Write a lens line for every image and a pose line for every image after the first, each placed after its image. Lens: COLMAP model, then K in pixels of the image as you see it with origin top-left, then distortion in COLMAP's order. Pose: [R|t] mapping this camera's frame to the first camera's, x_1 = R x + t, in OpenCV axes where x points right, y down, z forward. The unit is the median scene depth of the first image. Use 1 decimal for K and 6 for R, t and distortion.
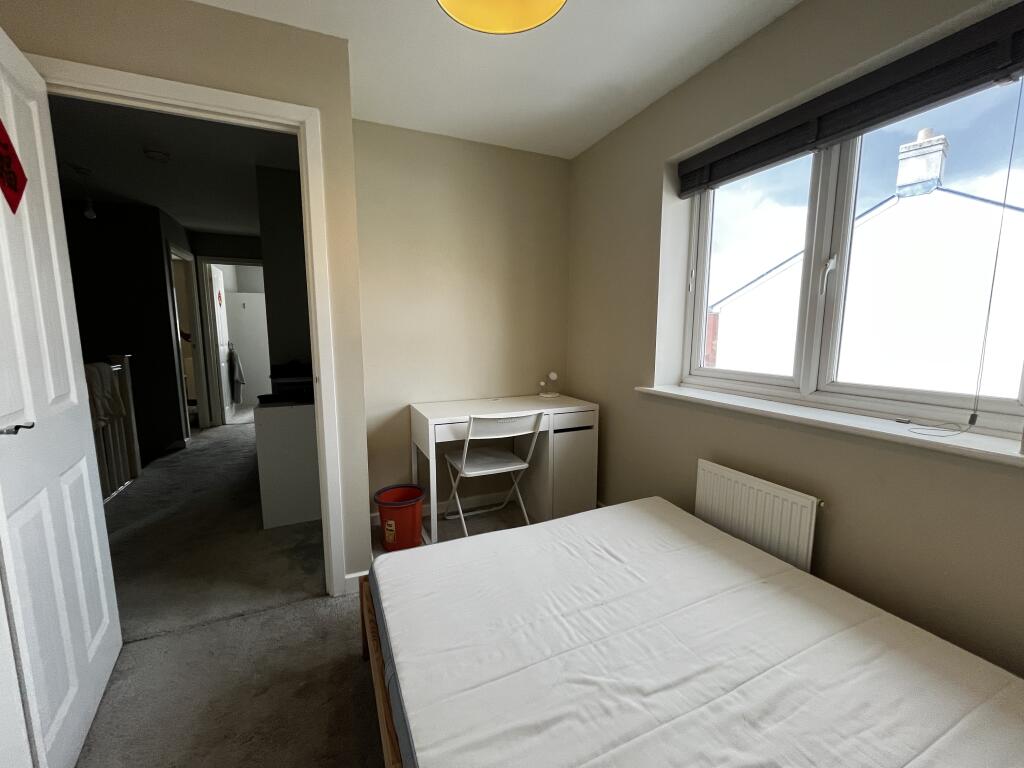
lens RADIAL K [[417.0, 0, 514.0], [0, 417.0, 381.9], [0, 0, 1]] dist [0.000773, 0.000129]
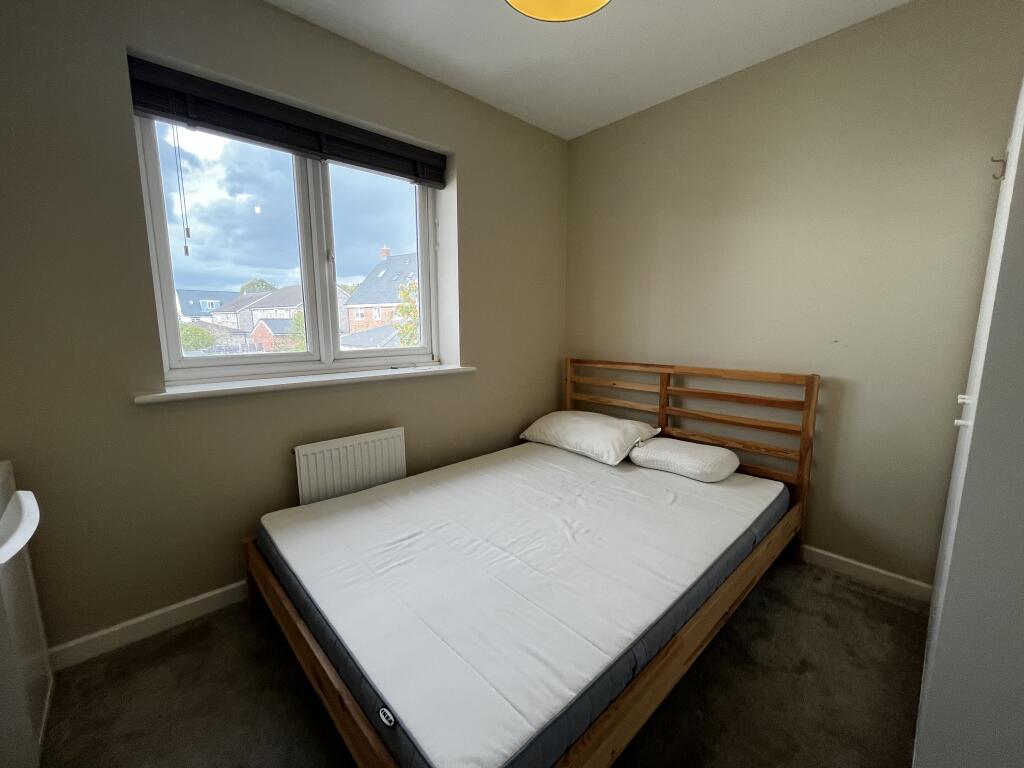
lens RADIAL K [[417.0, 0, 515.3], [0, 417.0, 386.9], [0, 0, 1]] dist [0.000773, 0.000129]
pose [[-0.326925, -0.130677, 0.935972, -0.701374], [0.129881, 0.974783, 0.181462, -0.061604], [-0.936083, 0.180889, -0.301709, 1.014937]]
